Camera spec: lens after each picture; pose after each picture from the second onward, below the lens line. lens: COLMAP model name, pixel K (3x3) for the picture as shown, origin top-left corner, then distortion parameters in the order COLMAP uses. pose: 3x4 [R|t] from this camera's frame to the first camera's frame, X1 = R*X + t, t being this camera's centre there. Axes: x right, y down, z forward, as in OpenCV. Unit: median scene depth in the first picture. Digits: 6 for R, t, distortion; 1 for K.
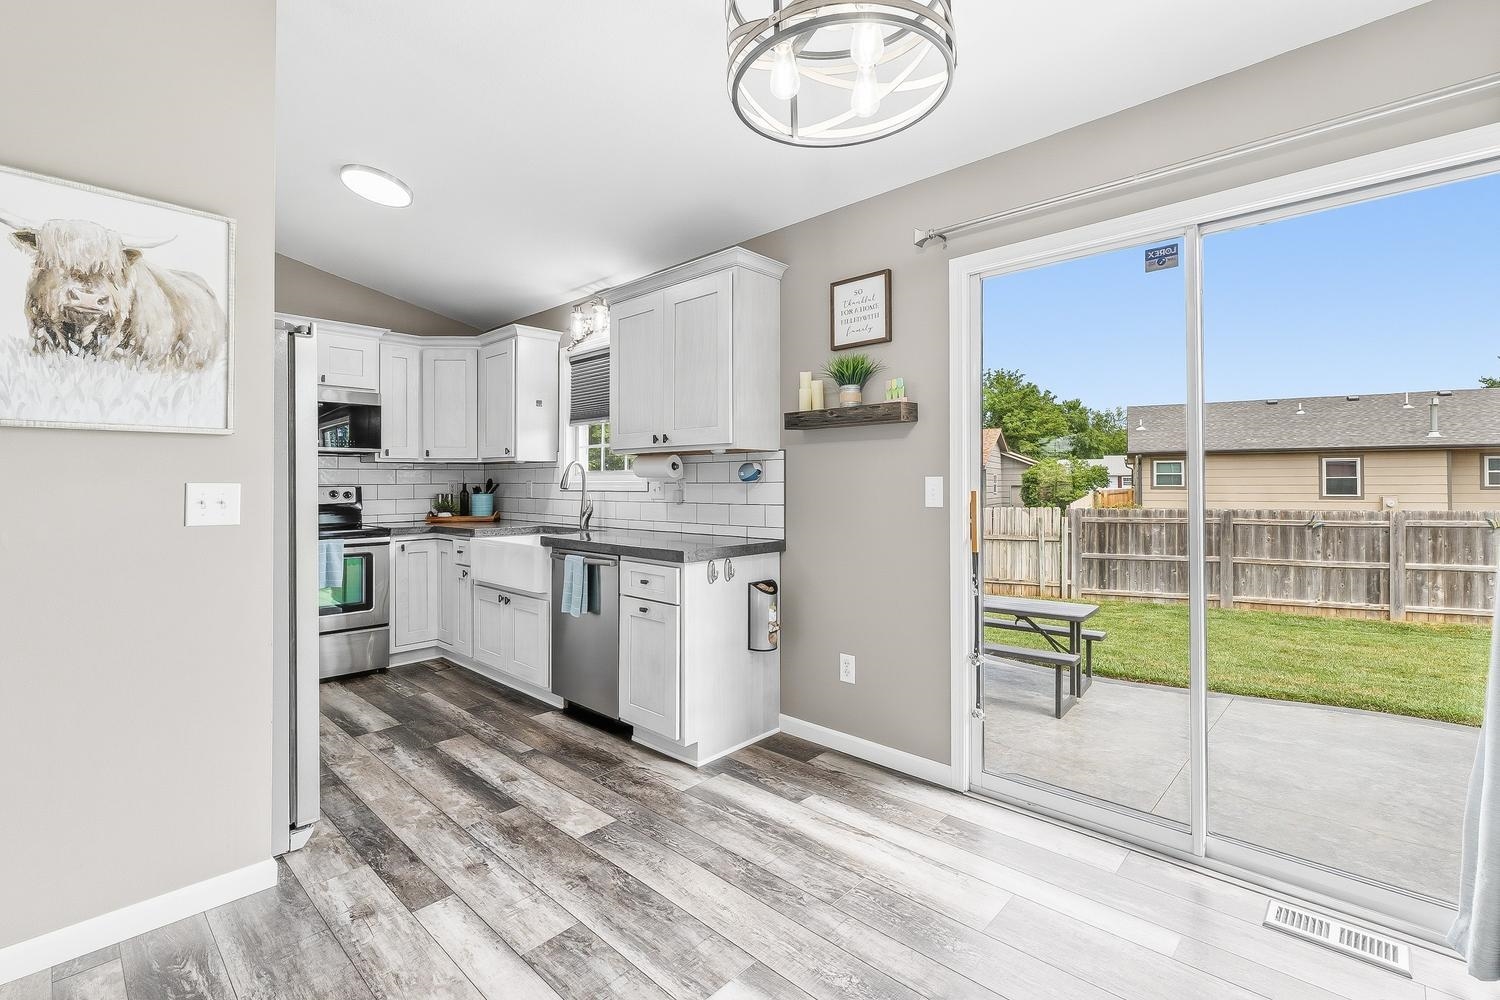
lens RADIAL K [[682.2, 0, 747.5], [0, 682.2, 474.4], [0, 0, 1]] dist [0.002495, 0.000479]
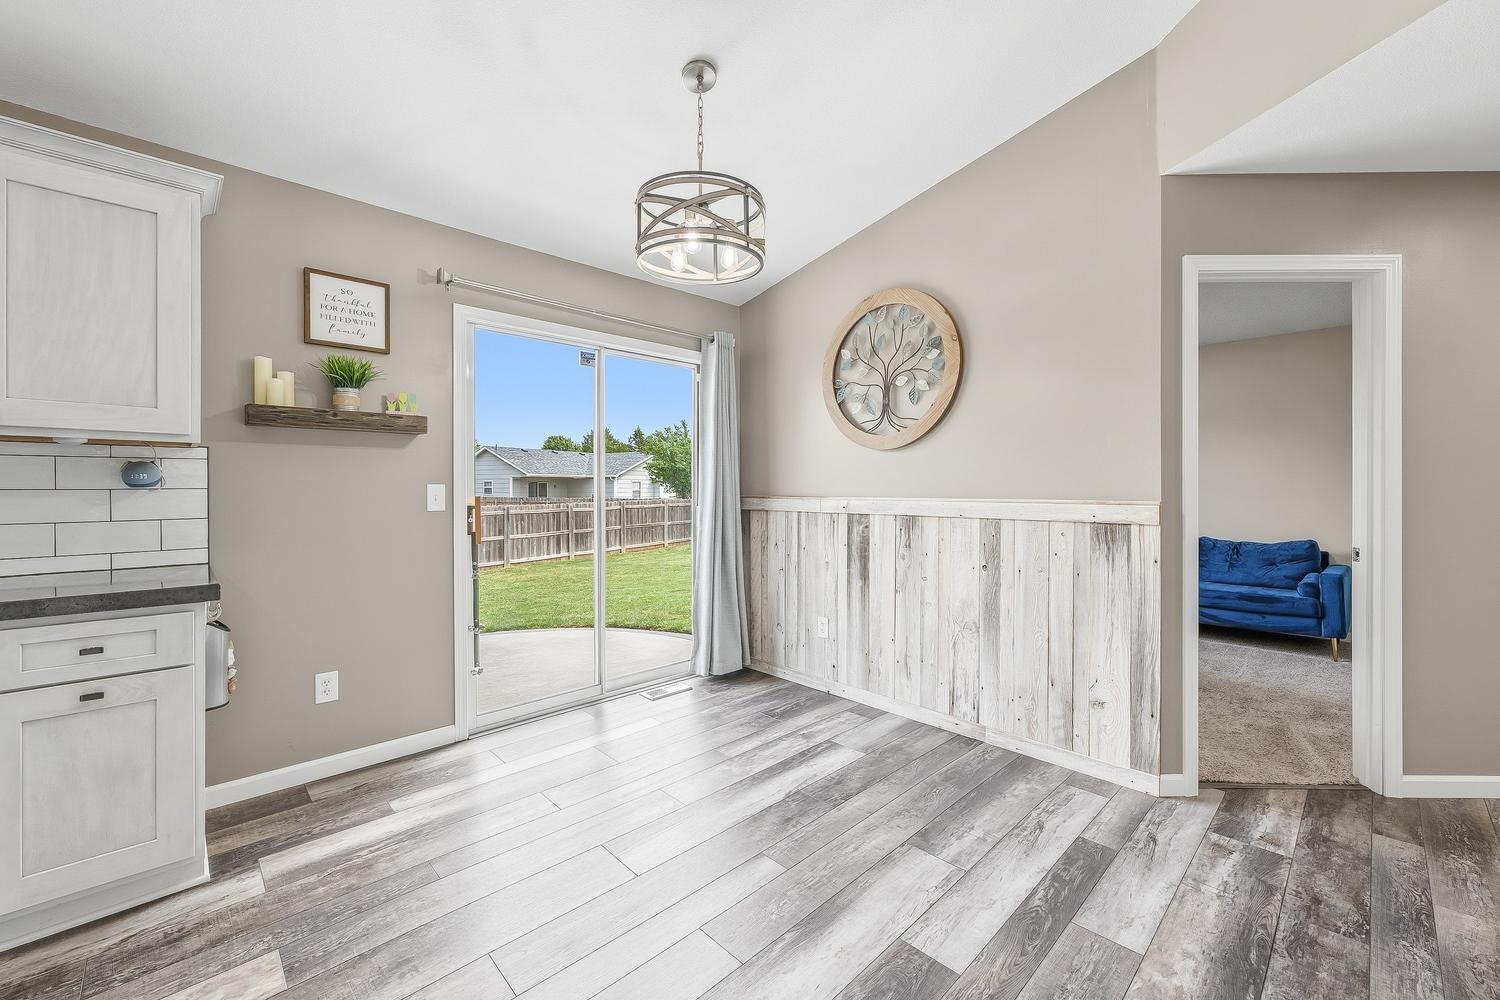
lens RADIAL K [[607.5, 0, 762.9], [0, 607.5, 490.1], [0, 0, 1]] dist [0.000064, 0.000836]
pose [[0.031300, -0.000901, 0.999510, -0.619583], [-0.012981, 0.999915, 0.001308, 0.003923], [-0.999426, -0.013016, 0.031286, 0.347833]]
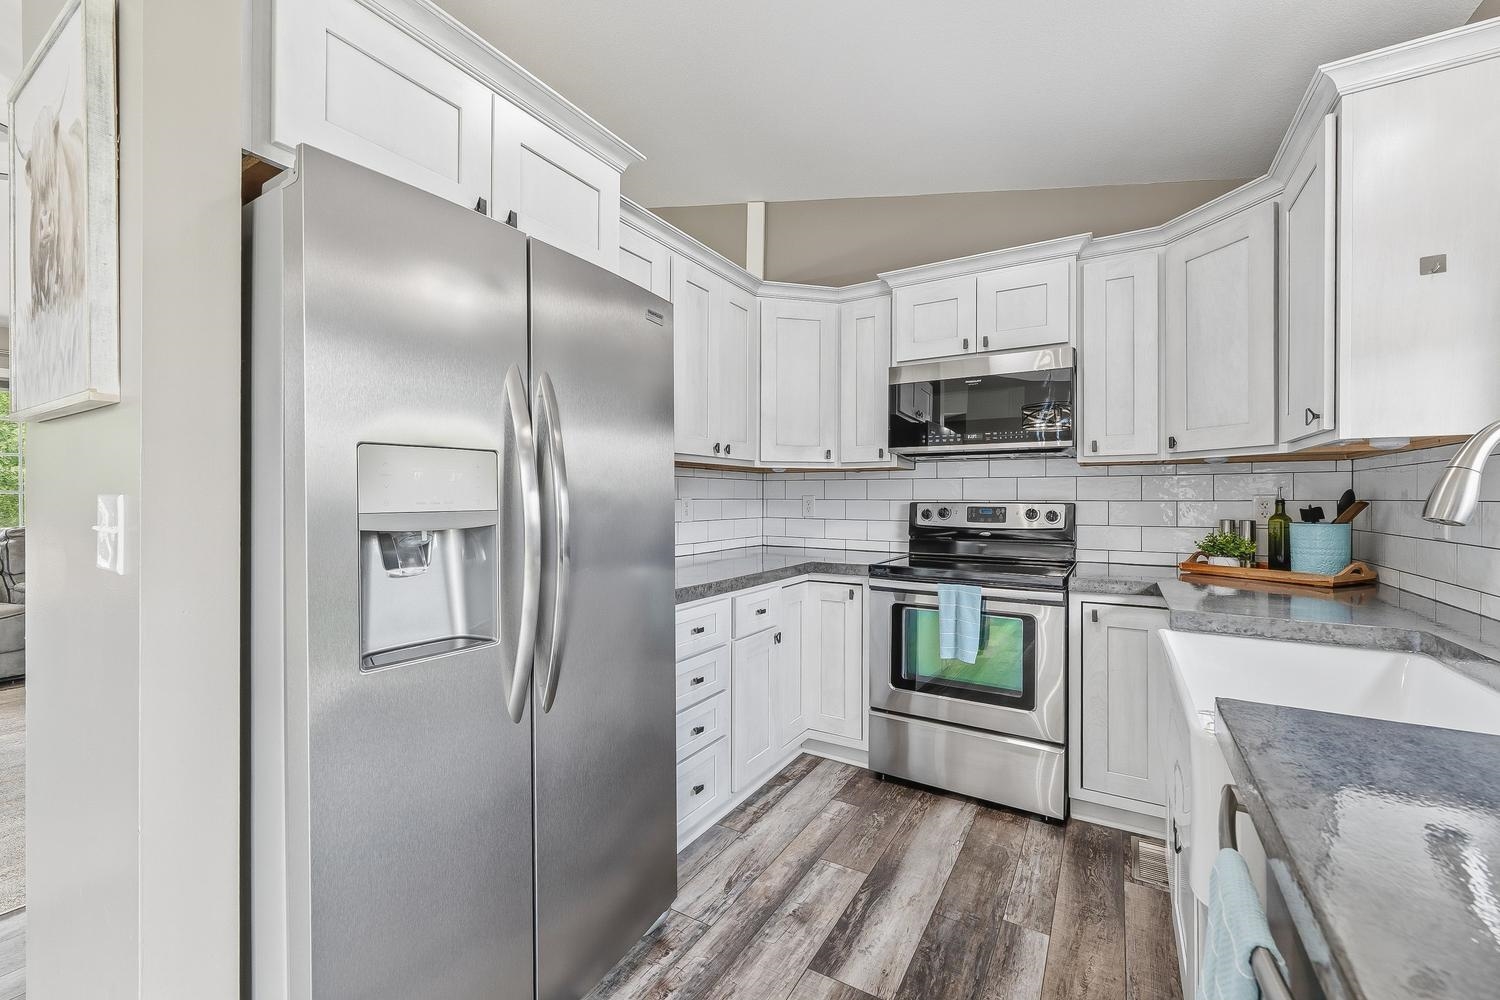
lens RADIAL K [[607.5, 0, 744.0], [0, 607.5, 498.1], [0, 0, 1]] dist [0.000064, 0.000836]
pose [[0.214443, 0.005268, -0.976722, -0.118624], [0.009434, 0.999928, 0.007464, 0.008295], [0.976691, -0.010815, 0.214378, 0.845885]]
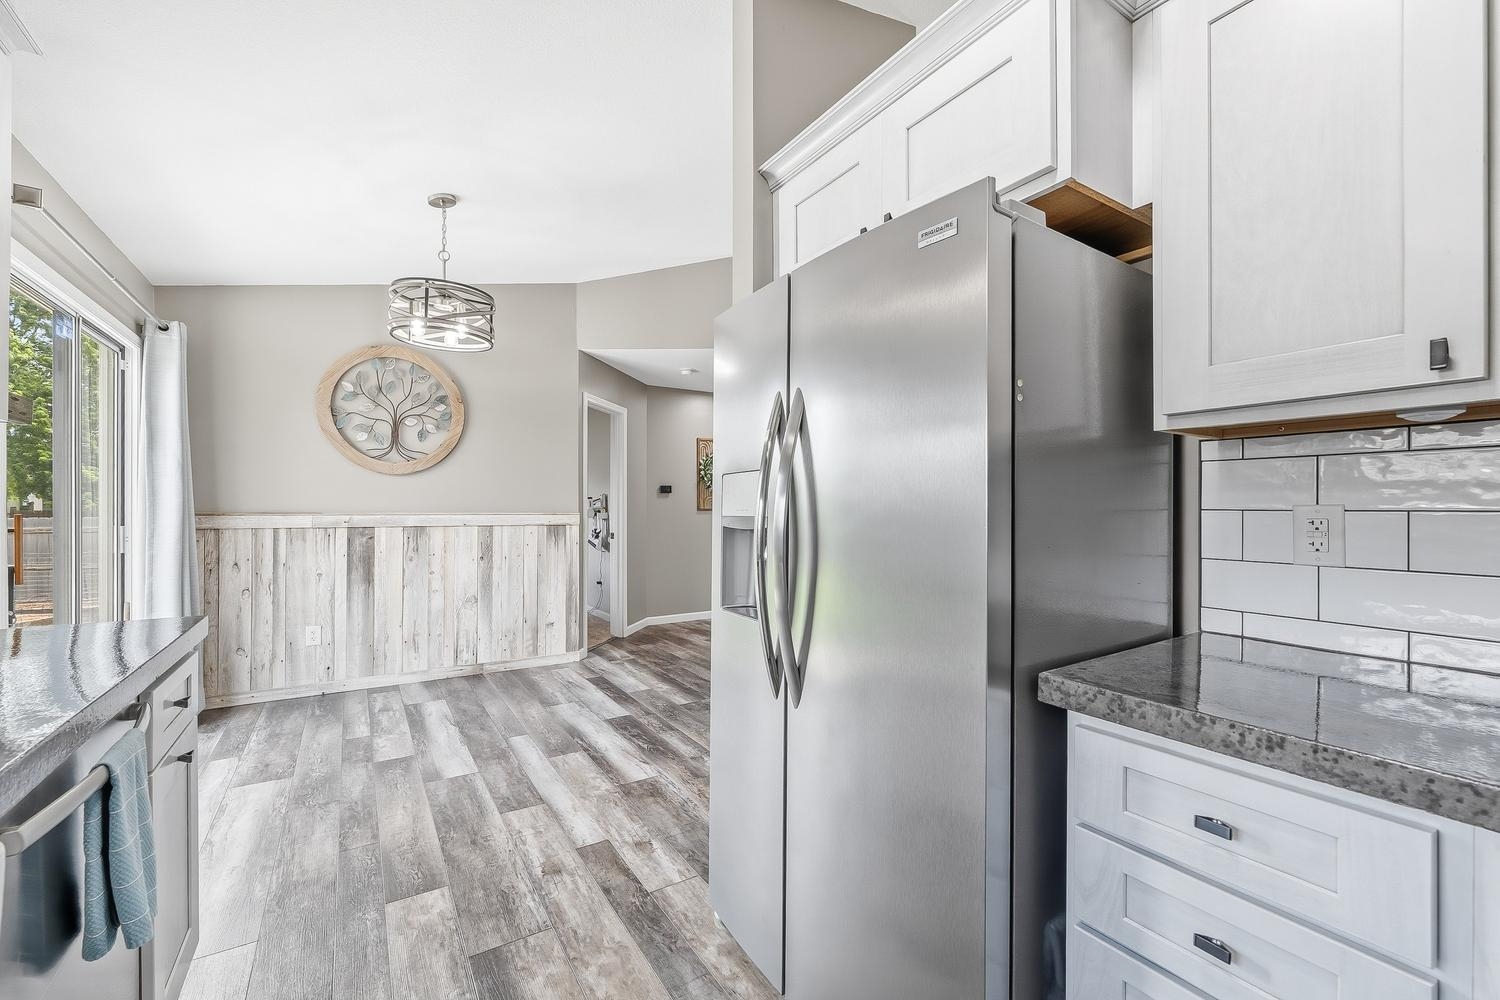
lens RADIAL K [[607.5, 0, 741.4], [0, 607.5, 509.4], [0, 0, 1]] dist [0.000064, 0.000836]
pose [[-0.972027, -0.001421, 0.234867, -0.594710], [-0.003897, 0.999942, -0.010079, 0.017690], [-0.234839, -0.010713, -0.971975, 1.221369]]
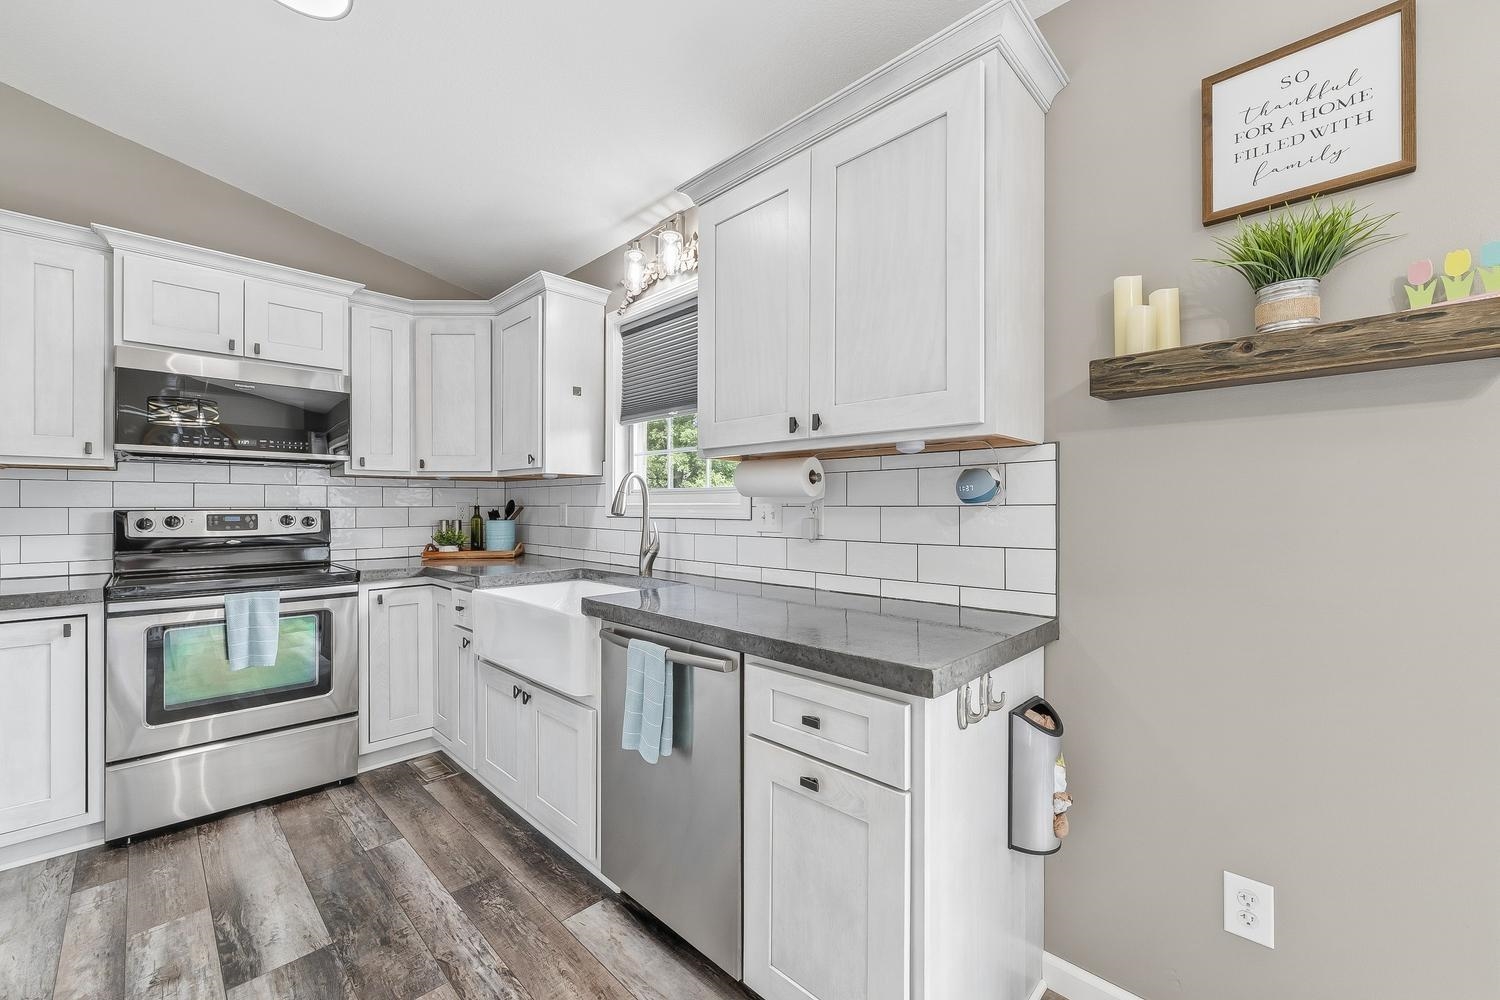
lens RADIAL K [[607.5, 0, 748.3], [0, 607.5, 505.9], [0, 0, 1]] dist [0.000064, 0.000836]
pose [[0.999866, 0.003003, -0.016081, -0.171043], [-0.002824, 0.999934, 0.011152, 0.007730], [0.016113, -0.011105, 0.999809, 0.541874]]
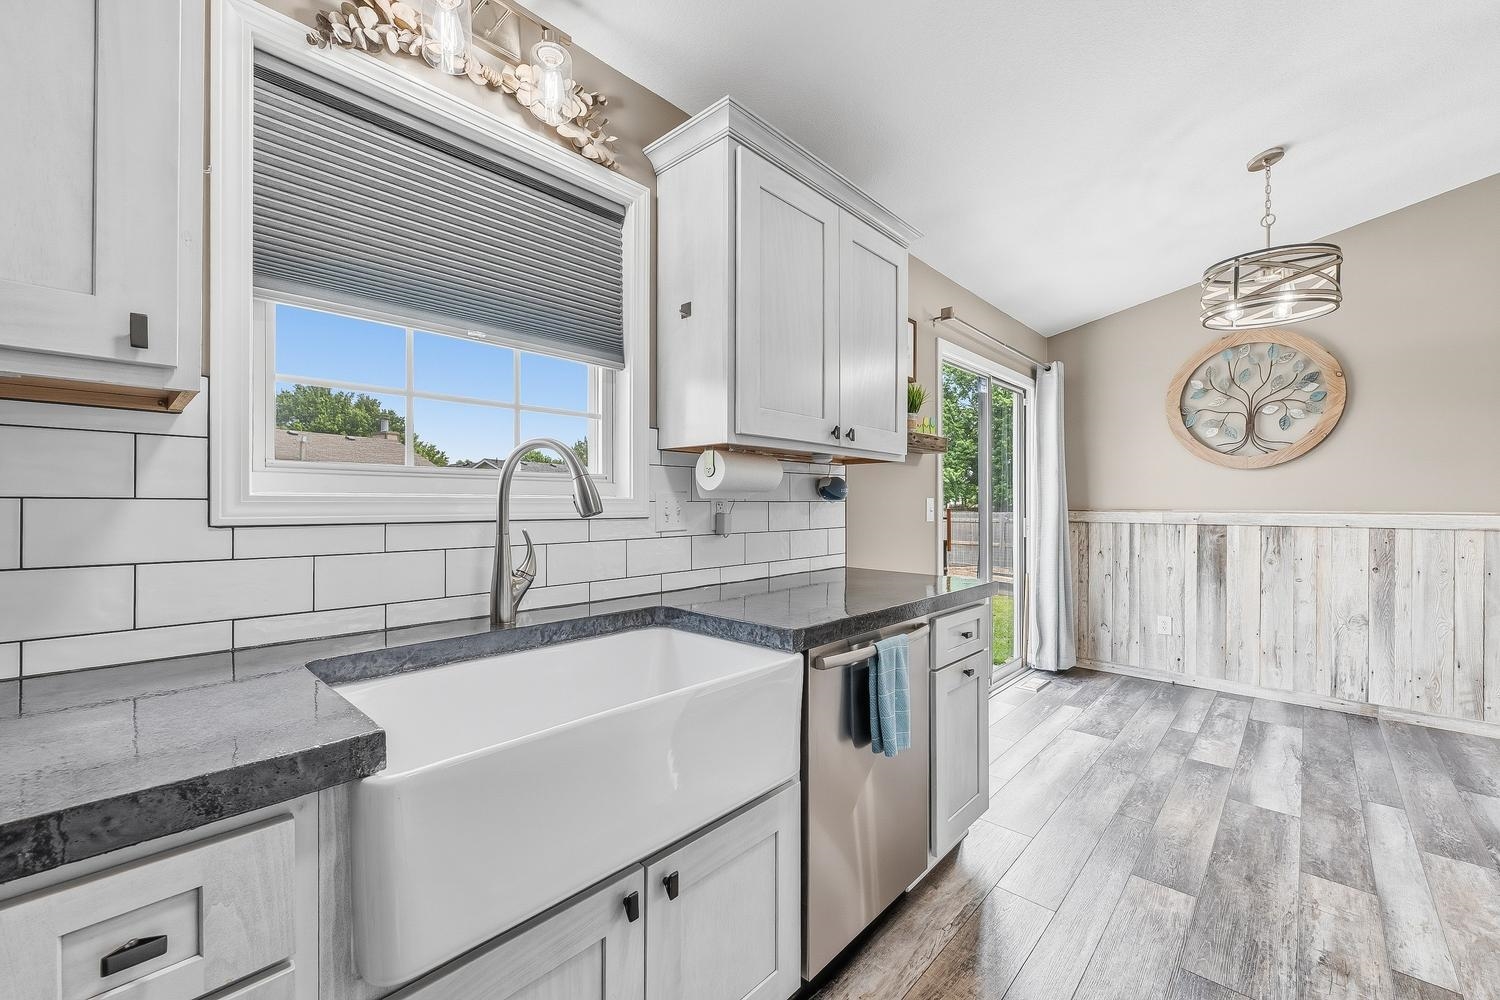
lens RADIAL K [[607.5, 0, 760.4], [0, 607.5, 503.8], [0, 0, 1]] dist [0.000064, 0.000836]
pose [[-0.030536, 0.002163, 0.999531, -0.734582], [-0.013493, 0.999906, -0.002576, 0.018181], [-0.999443, -0.013565, -0.030504, 1.140000]]
